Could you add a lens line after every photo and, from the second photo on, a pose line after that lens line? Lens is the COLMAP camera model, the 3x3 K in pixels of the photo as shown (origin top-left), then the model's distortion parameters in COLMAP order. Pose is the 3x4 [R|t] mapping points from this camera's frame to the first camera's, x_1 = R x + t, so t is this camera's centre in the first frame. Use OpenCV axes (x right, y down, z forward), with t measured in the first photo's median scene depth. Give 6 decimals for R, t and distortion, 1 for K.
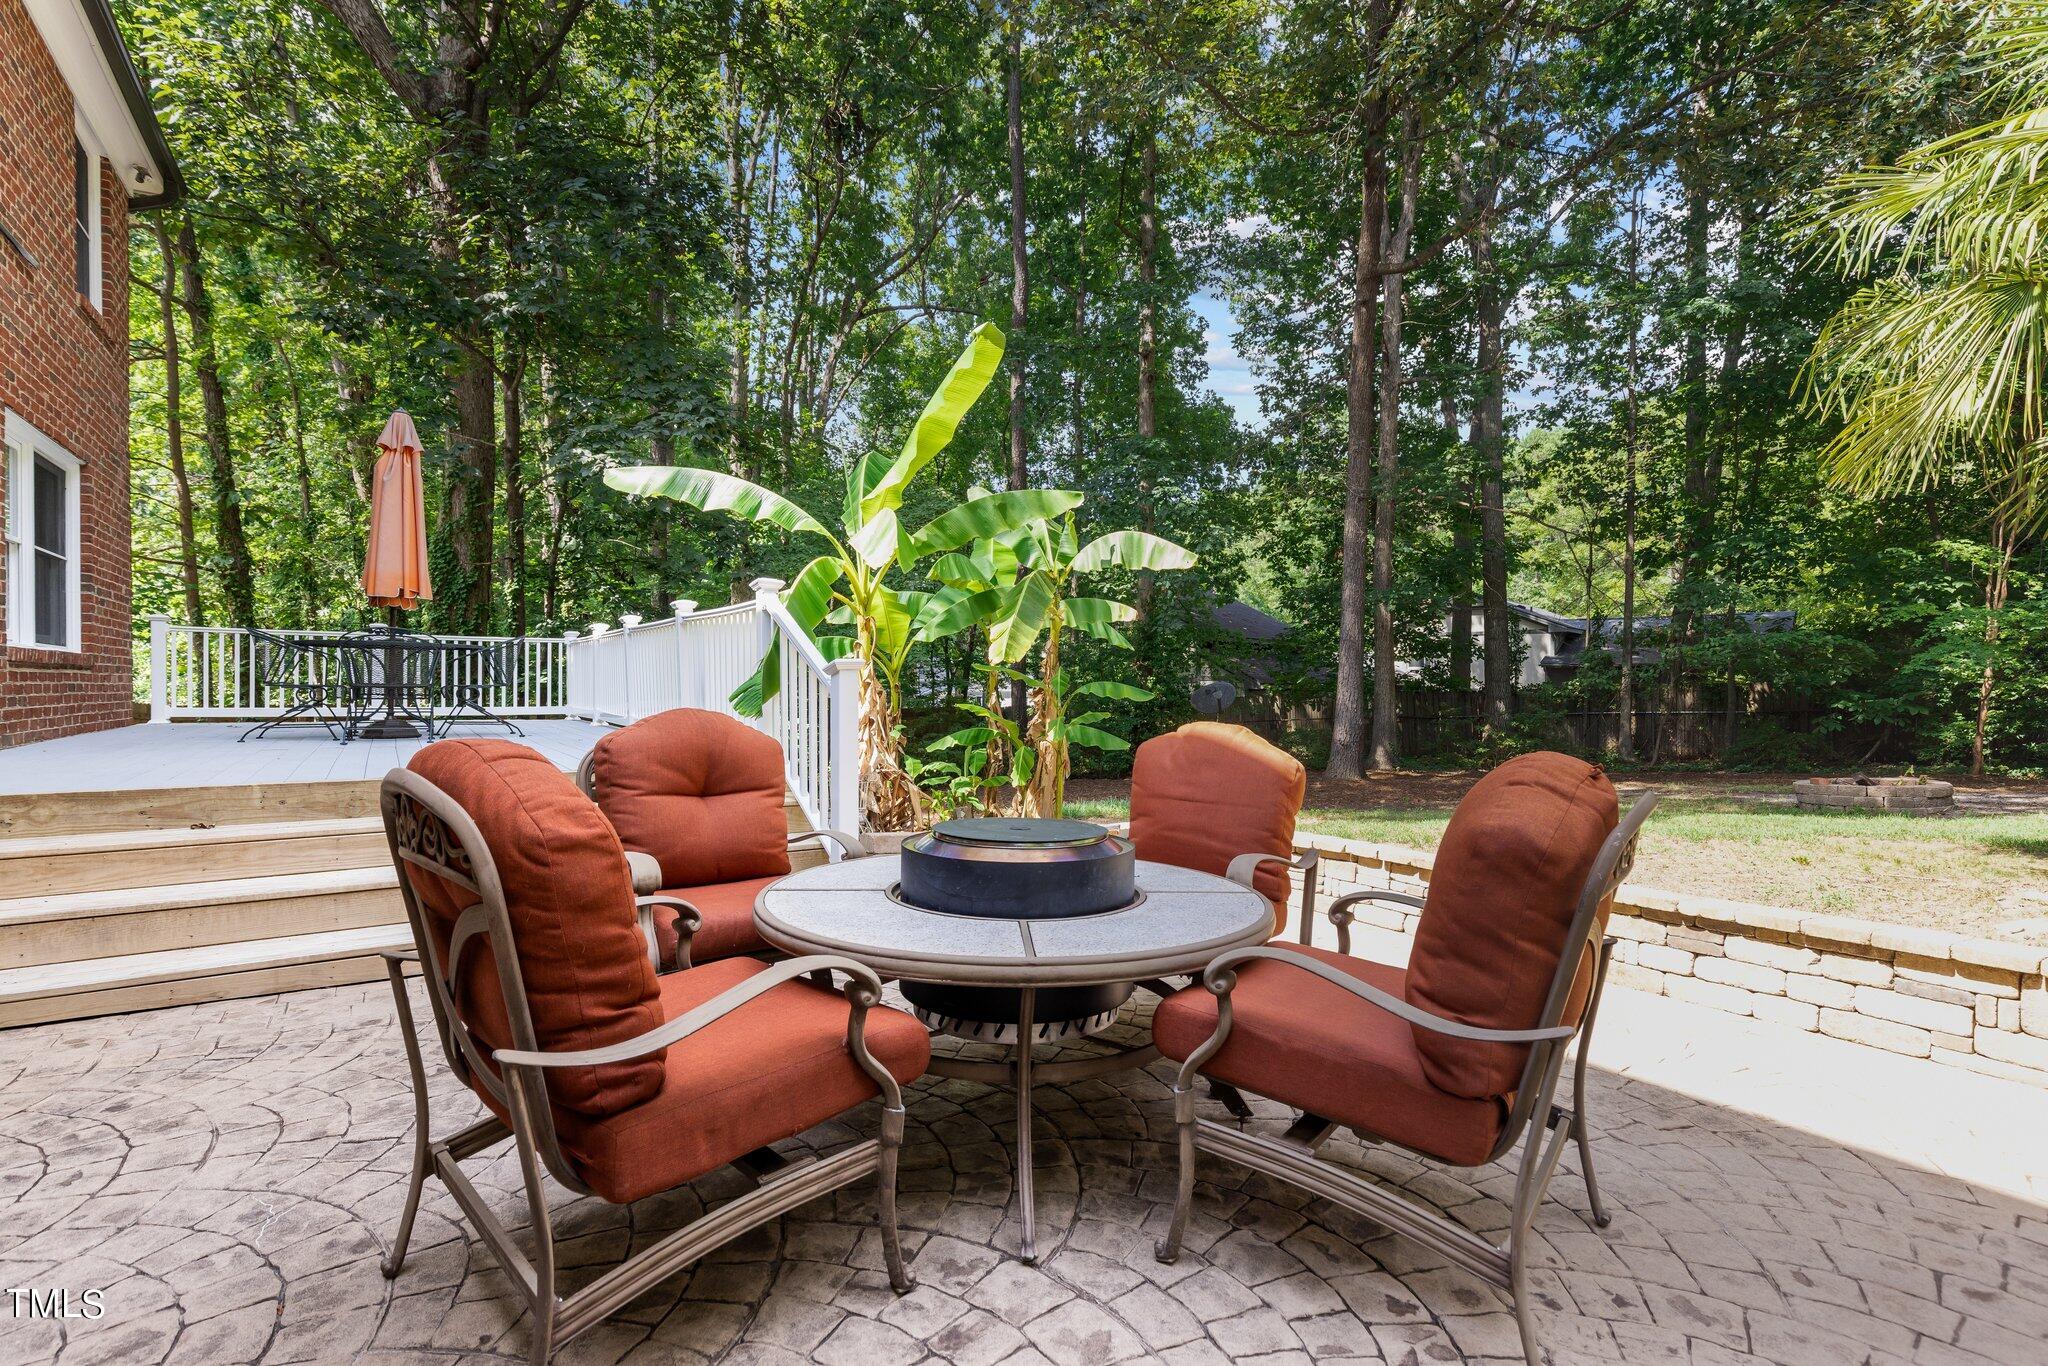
lens RADIAL K [[942.3, 0, 1025.3], [0, 942.3, 671.7], [0, 0, 1]] dist [0.001680, 0.000436]
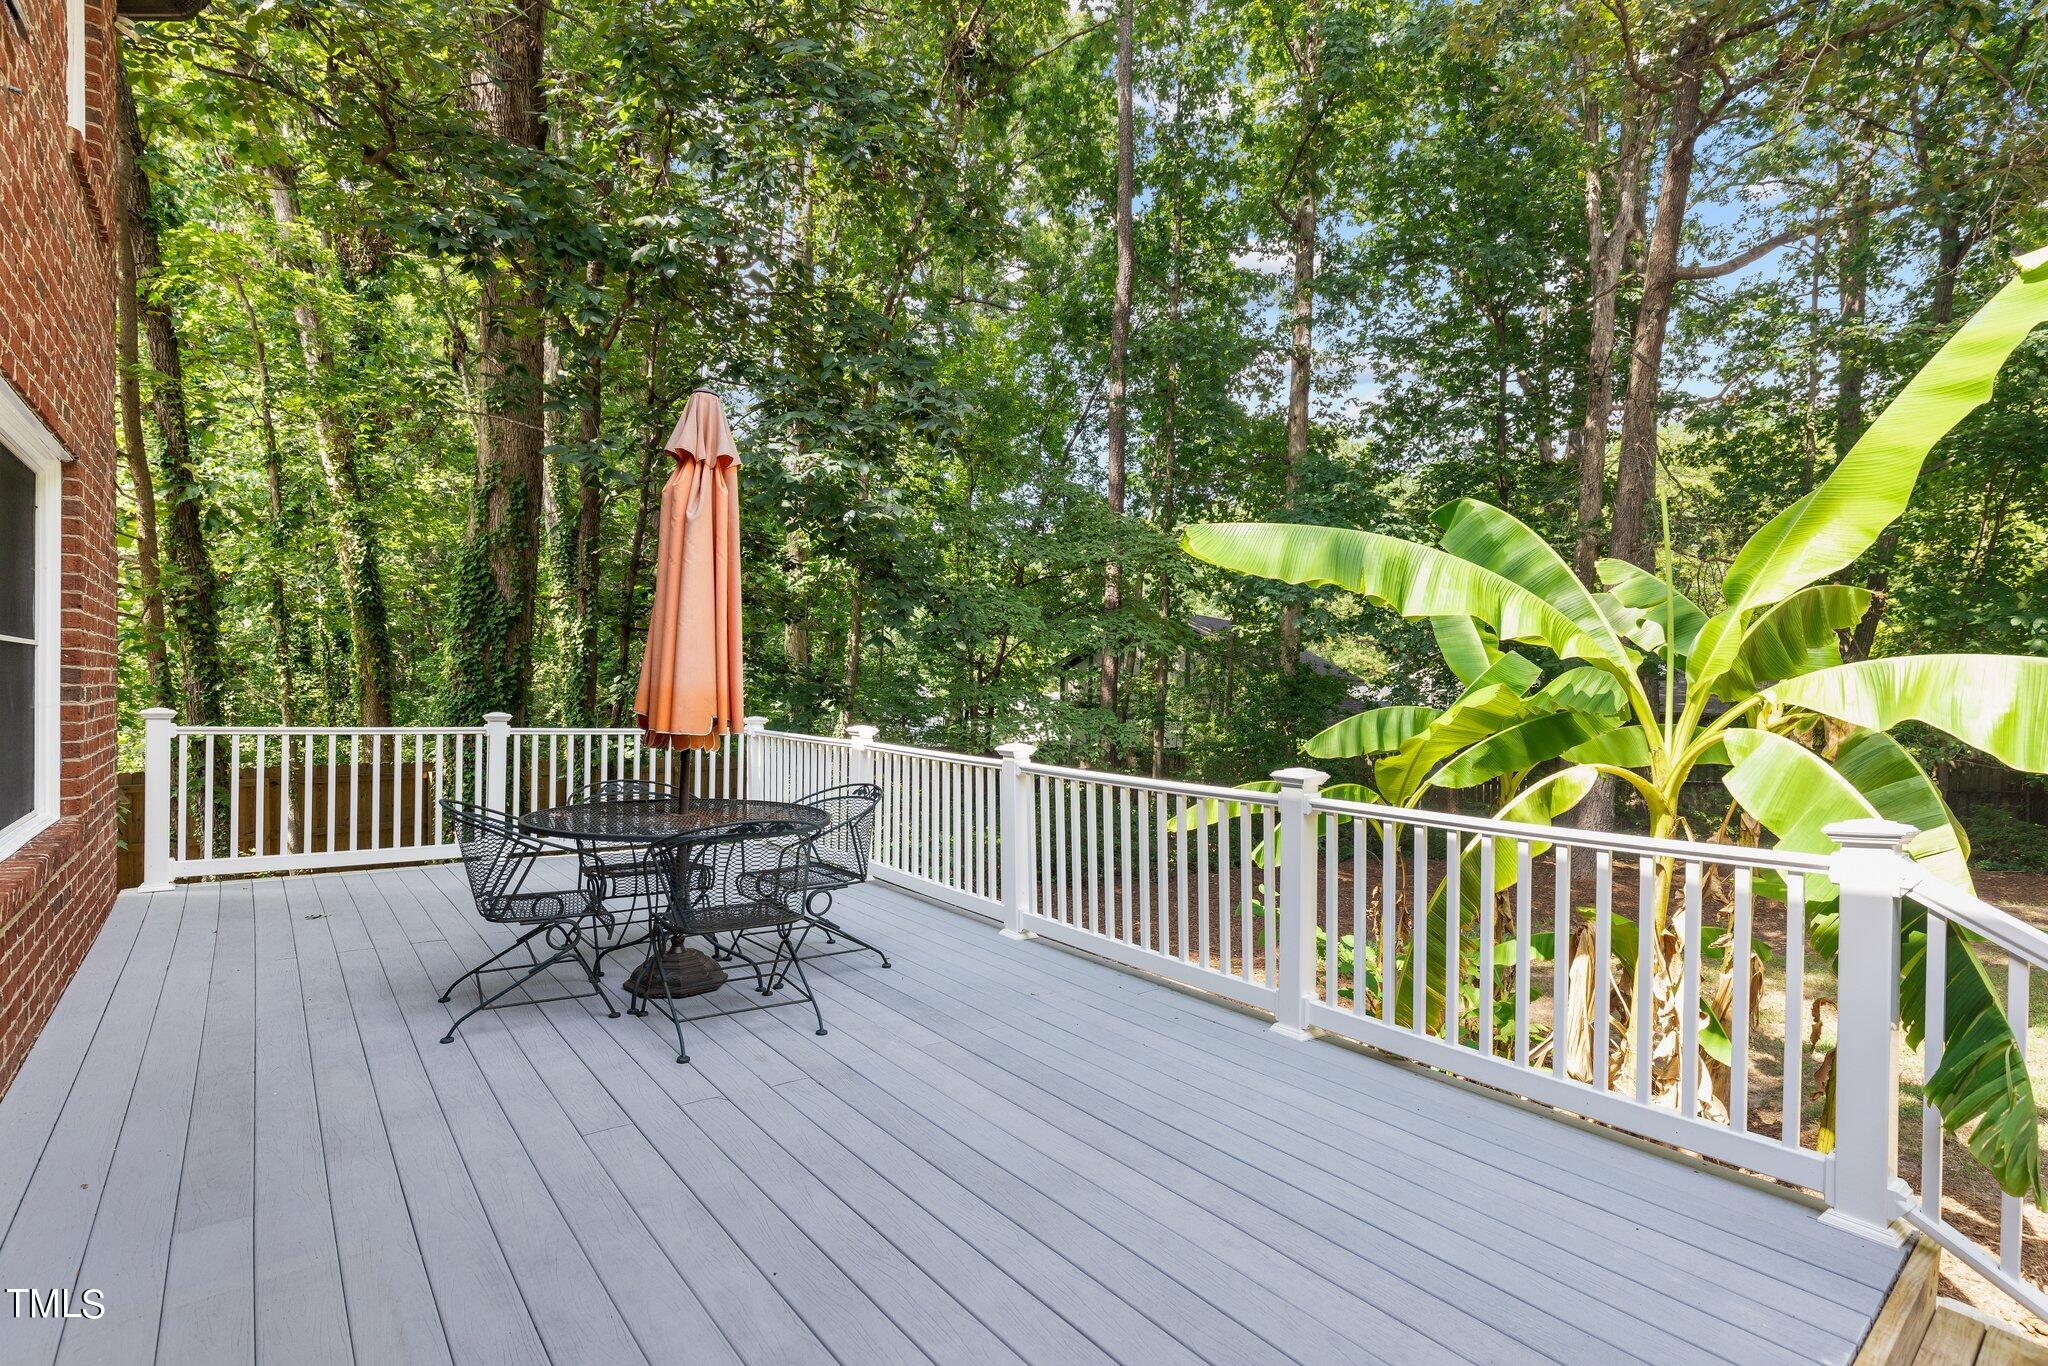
lens RADIAL K [[942.3, 0, 1022.2], [0, 942.3, 691.4], [0, 0, 1]] dist [0.001680, 0.000436]
pose [[0.994766, 0.021470, 0.099903, -0.474258], [-0.023106, 0.999617, 0.015251, -0.101664], [-0.099537, -0.017480, 0.994880, 0.385577]]
